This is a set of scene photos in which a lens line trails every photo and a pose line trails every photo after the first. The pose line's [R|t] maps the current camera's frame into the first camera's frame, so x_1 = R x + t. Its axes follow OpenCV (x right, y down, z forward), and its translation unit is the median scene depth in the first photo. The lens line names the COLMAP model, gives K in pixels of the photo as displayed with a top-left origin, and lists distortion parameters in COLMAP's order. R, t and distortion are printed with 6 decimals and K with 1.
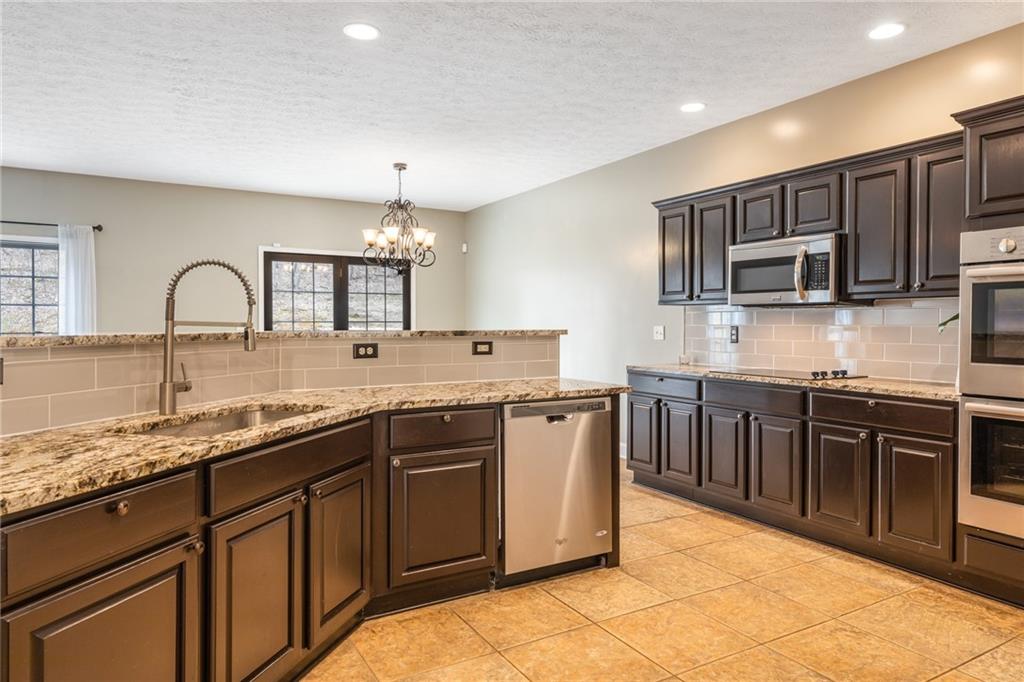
lens RADIAL K [[647.5, 0, 510.8], [0, 647.5, 333.0], [0, 0, 1]] dist [0.009466, -0.001193]
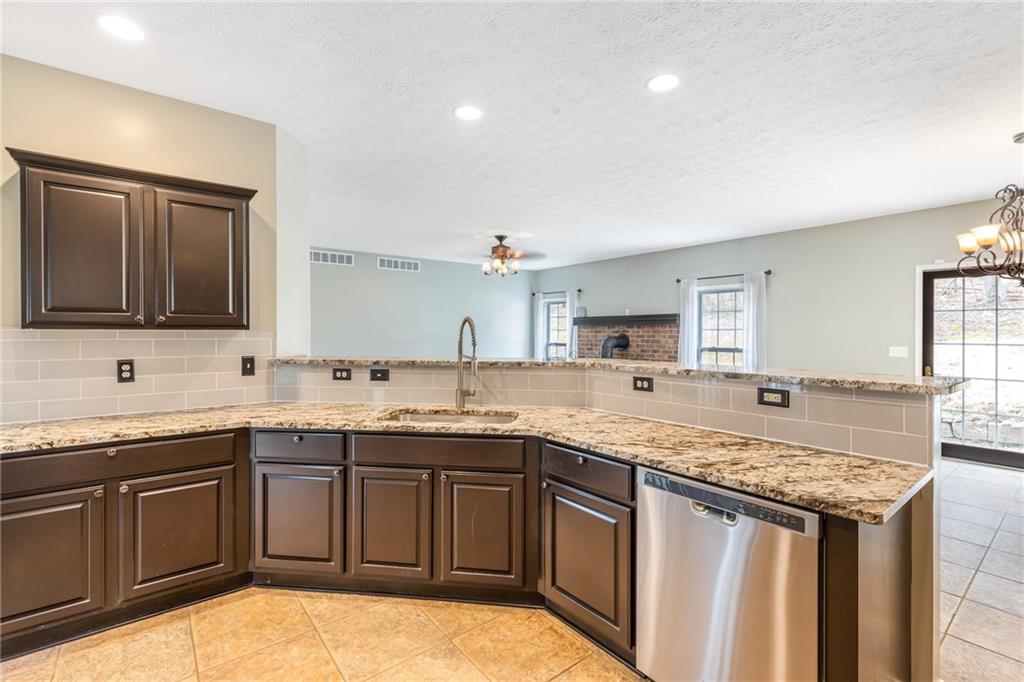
lens RADIAL K [[463.9, 0, 503.7], [0, 463.9, 334.9], [0, 0, 1]] dist [0.003701, 0.000963]
pose [[0.129314, 0.004377, -0.991594, 0.465232], [-0.013821, 0.999901, 0.002611, -0.048259], [0.991507, 0.013367, 0.129362, 0.612875]]
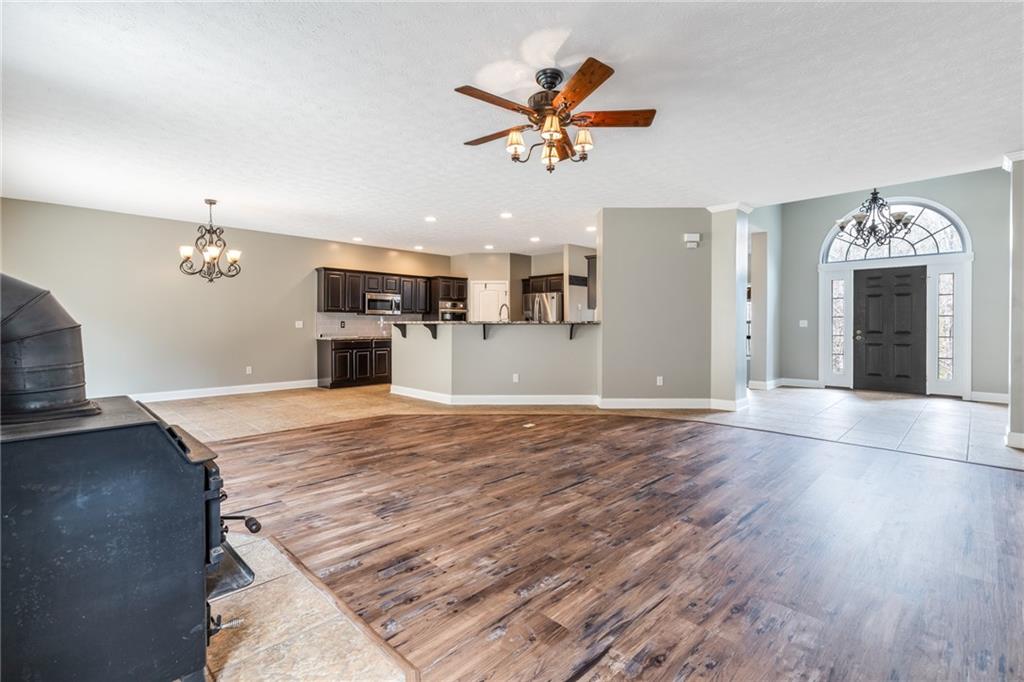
lens RADIAL K [[463.9, 0, 510.3], [0, 463.9, 330.5], [0, 0, 1]] dist [0.003701, 0.000963]
pose [[-0.263076, -0.013095, 0.964686, -2.181278], [0.012752, 0.999773, 0.017048, 0.004681], [-0.964691, 0.016786, -0.262849, 1.125046]]
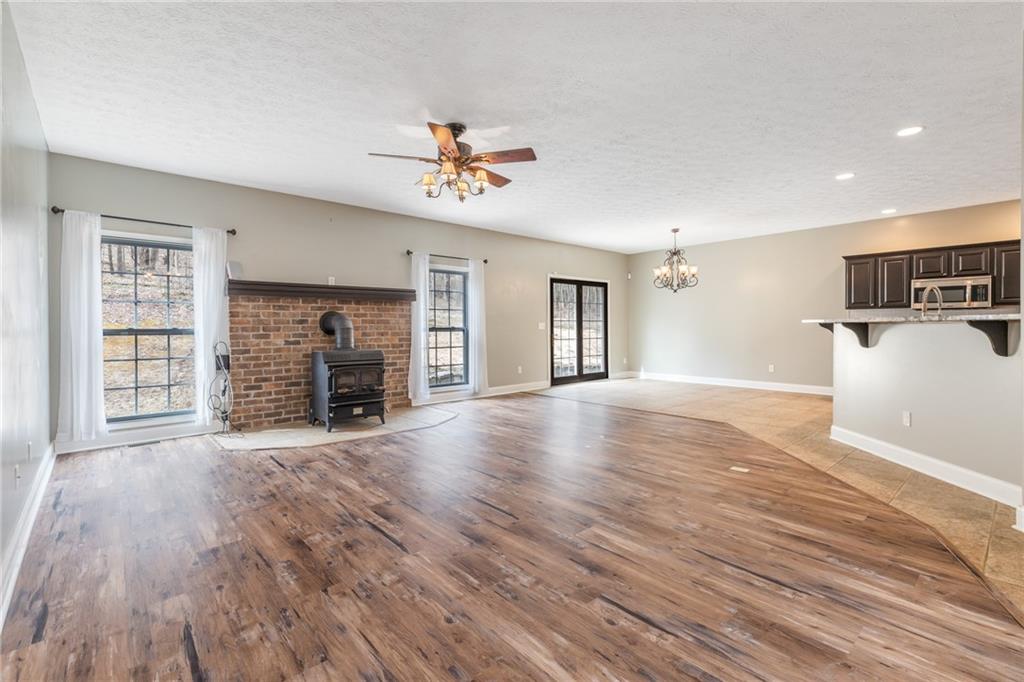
lens RADIAL K [[463.9, 0, 510.7], [0, 463.9, 333.3], [0, 0, 1]] dist [0.003701, 0.000963]
pose [[0.978604, -0.009741, 0.205524, -1.478236], [0.009854, 0.999951, 0.000476, 0.026060], [-0.205519, 0.001559, 0.978652, -0.225106]]
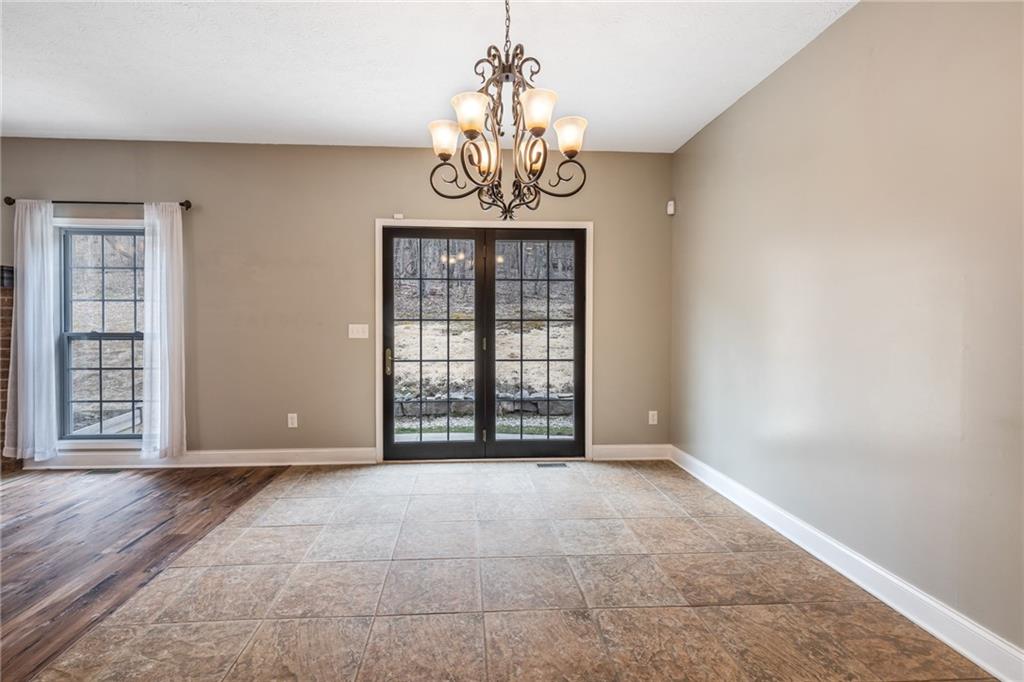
lens RADIAL K [[463.9, 0, 495.2], [0, 463.9, 335.4], [0, 0, 1]] dist [0.003701, 0.000963]
pose [[0.897918, 0.000349, -0.440163, -0.056702], [-0.004521, 0.999954, -0.008429, 0.009670], [0.440140, 0.009559, 0.897878, 1.194851]]
